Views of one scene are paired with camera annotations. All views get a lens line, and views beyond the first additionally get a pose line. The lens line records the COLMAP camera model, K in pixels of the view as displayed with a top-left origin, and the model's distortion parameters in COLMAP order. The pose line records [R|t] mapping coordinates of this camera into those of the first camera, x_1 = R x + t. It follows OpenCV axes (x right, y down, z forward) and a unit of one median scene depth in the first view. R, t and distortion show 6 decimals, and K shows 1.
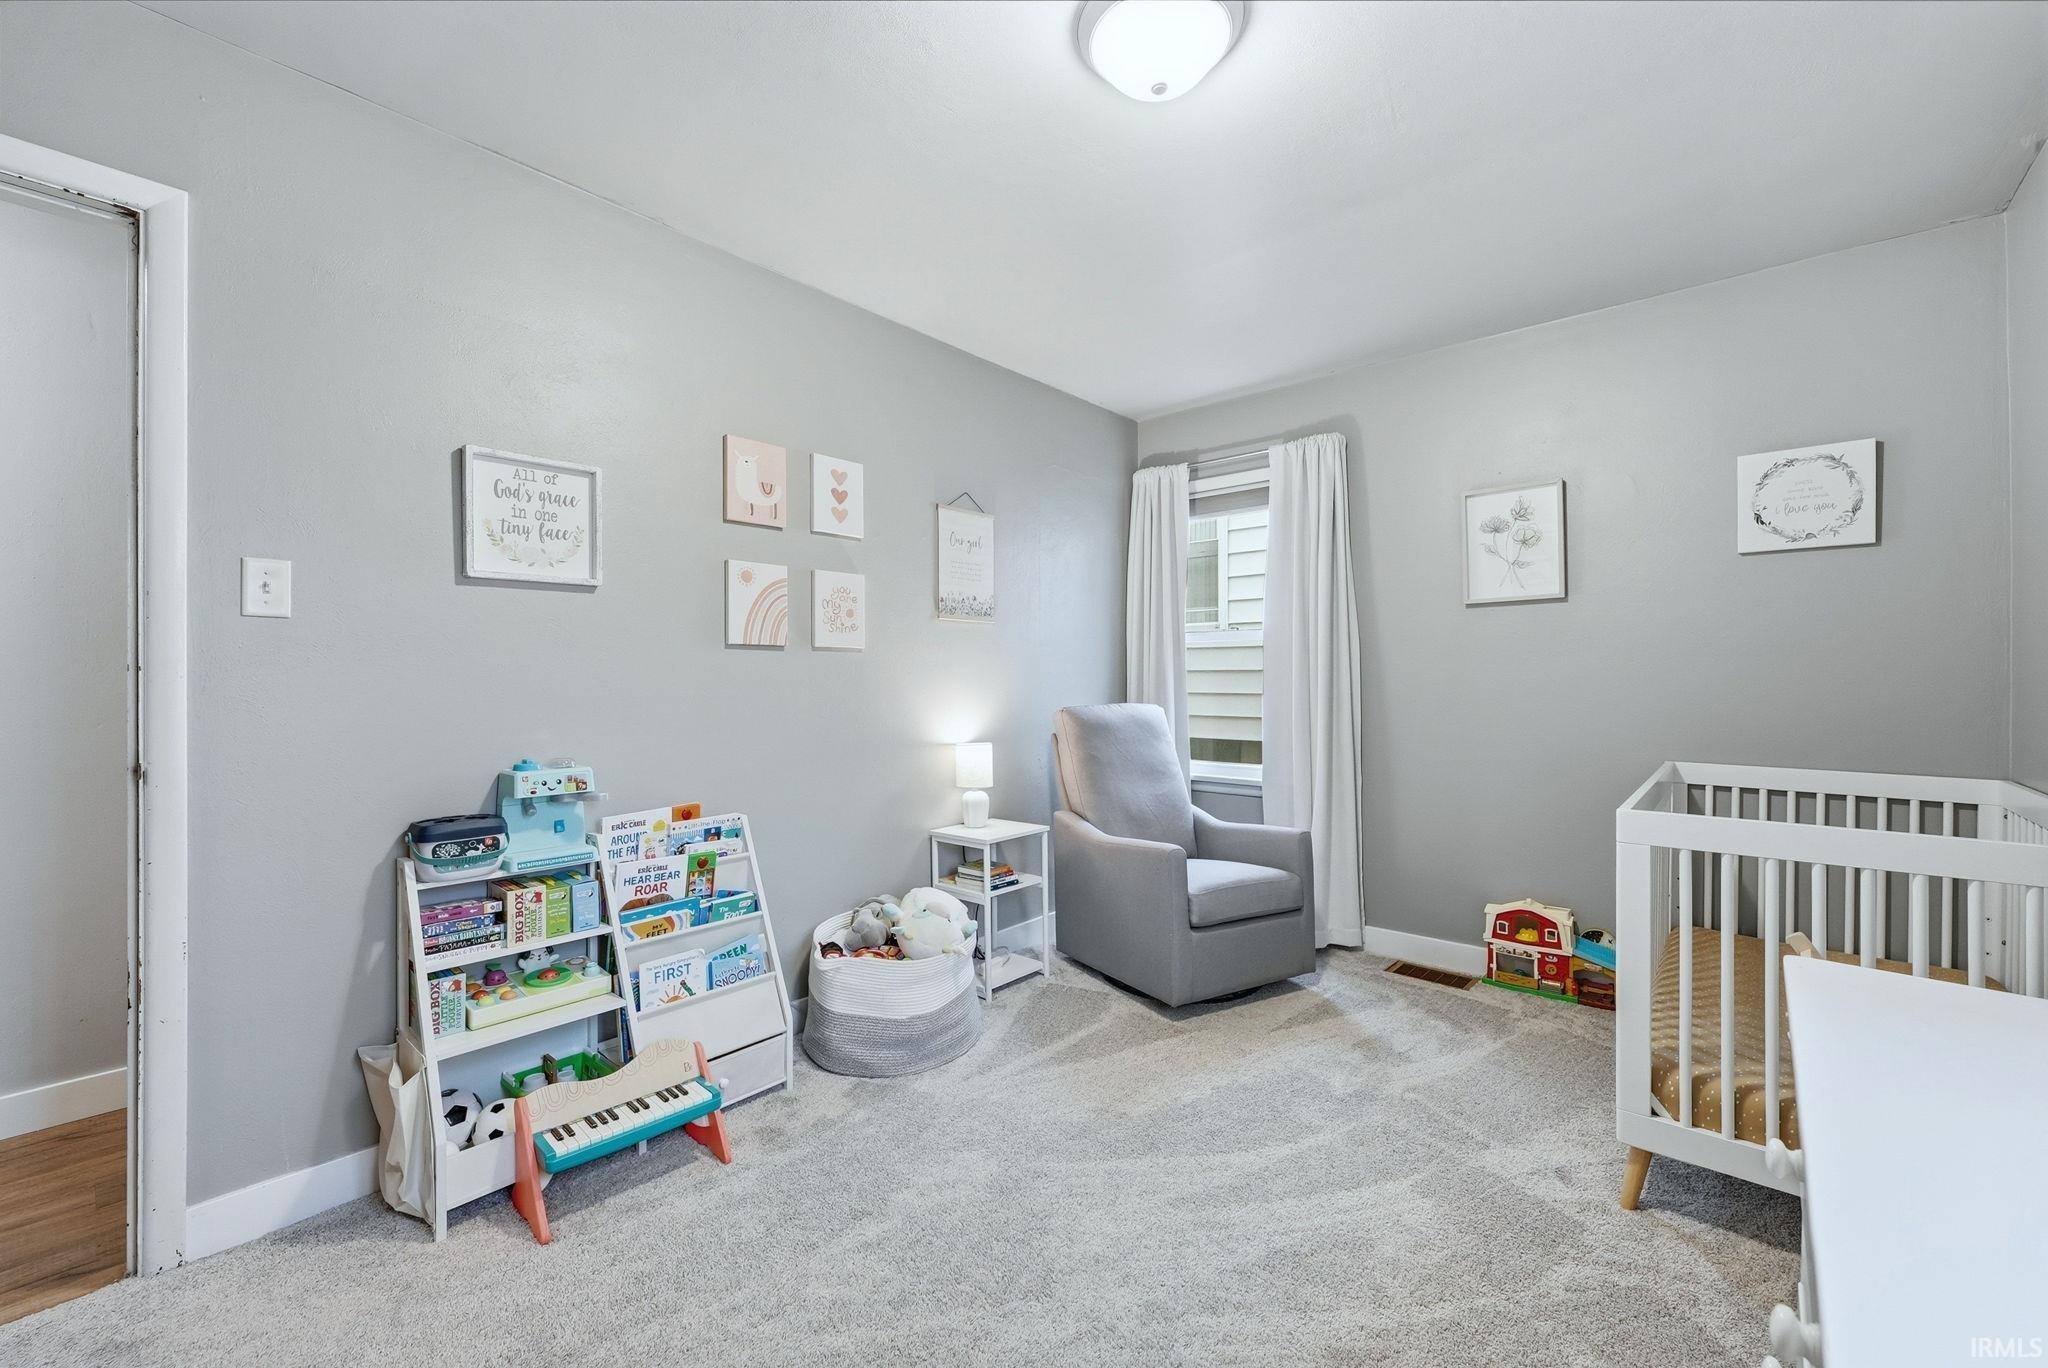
lens RADIAL K [[837.7, 0, 1024.0], [0, 837.7, 684.0], [0, 0, 1]] dist [-0.001116, -0.000185]
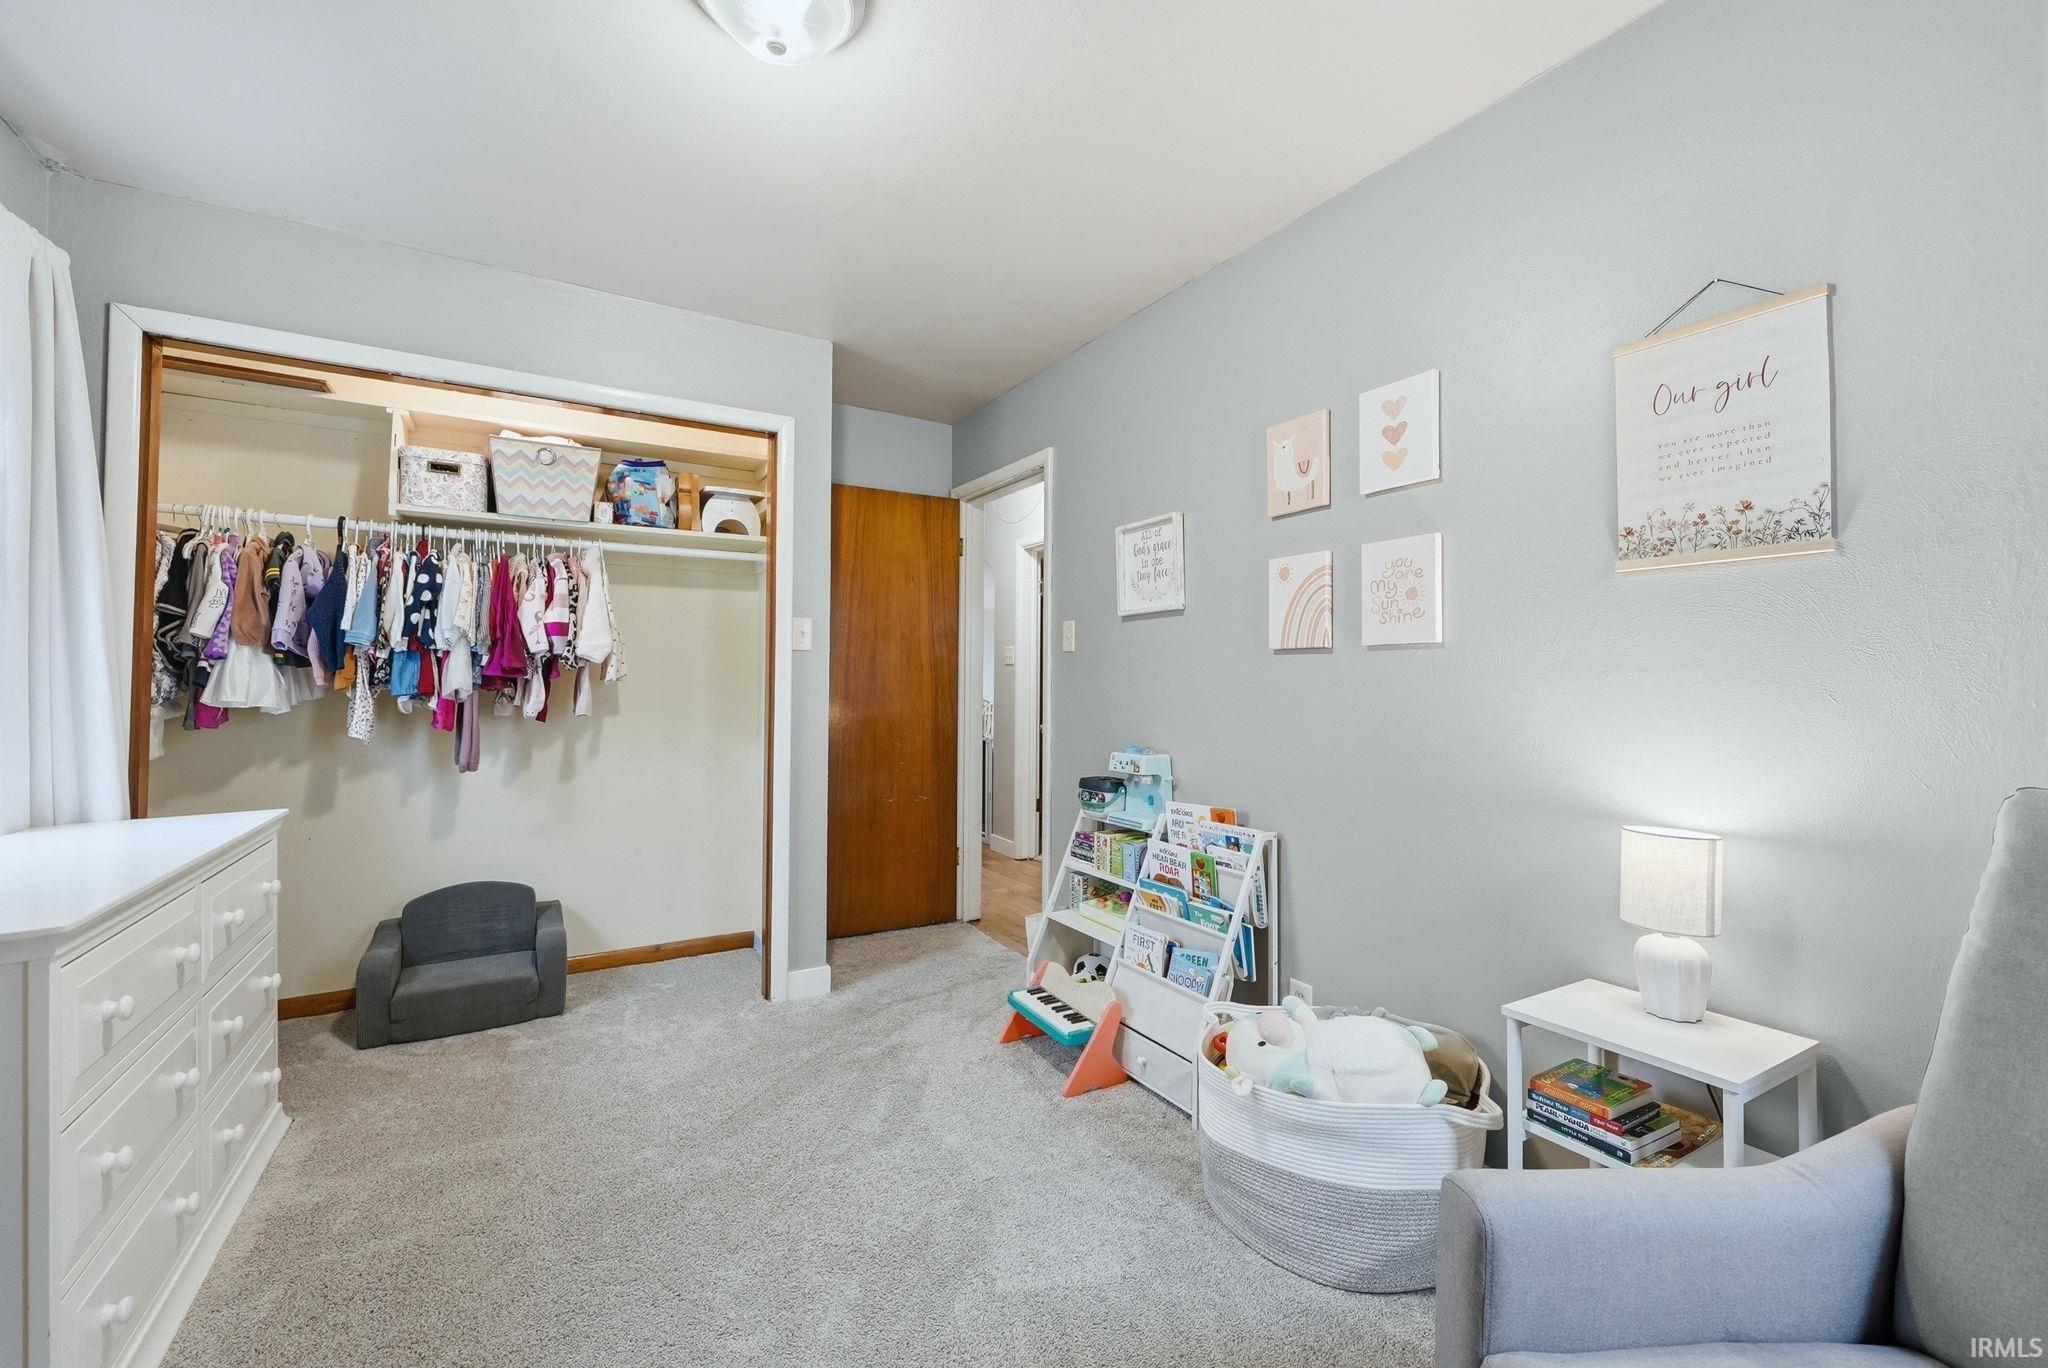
lens RADIAL K [[837.7, 0, 1024.0], [0, 837.7, 684.0], [0, 0, 1]] dist [-0.001116, -0.000185]
pose [[-0.311275, -0.011715, -0.950248, 0.630647], [-0.022493, 0.999735, -0.004957, 0.001510], [0.950054, 0.019831, -0.311456, 1.044637]]
